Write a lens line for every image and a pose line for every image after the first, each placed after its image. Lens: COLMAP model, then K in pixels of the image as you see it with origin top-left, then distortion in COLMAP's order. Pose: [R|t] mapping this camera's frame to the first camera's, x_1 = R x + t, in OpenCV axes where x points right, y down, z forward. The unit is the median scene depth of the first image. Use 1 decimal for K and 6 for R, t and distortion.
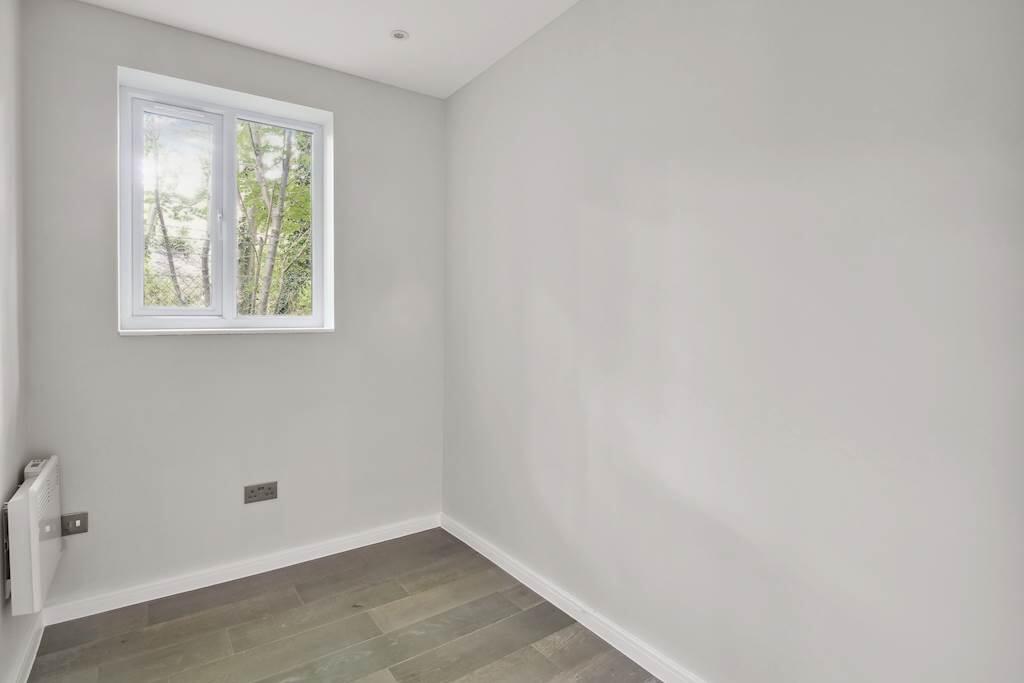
lens RADIAL K [[520.4, 0, 512.5], [0, 520.4, 325.1], [0, 0, 1]] dist [0.000494, -0.001580]
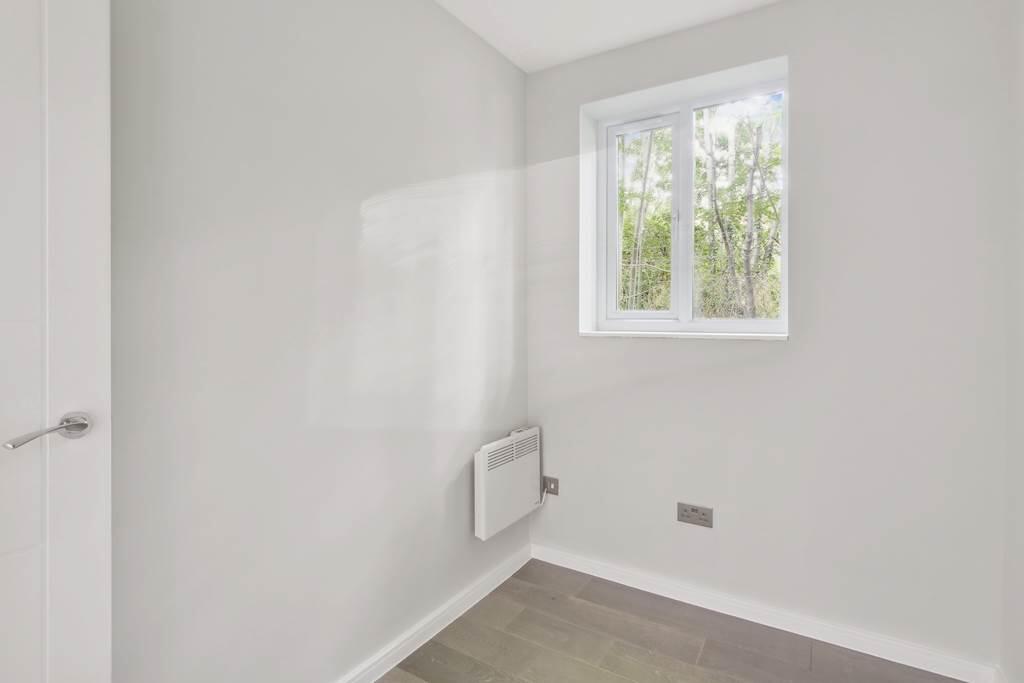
lens RADIAL K [[520.4, 0, 512.5], [0, 520.4, 325.1], [0, 0, 1]] dist [0.000494, -0.001580]
pose [[0.392860, 0.009684, -0.919547, 0.244158], [-0.021990, 0.999758, 0.001134, -0.001327], [0.919335, 0.019775, 0.392978, 0.390337]]
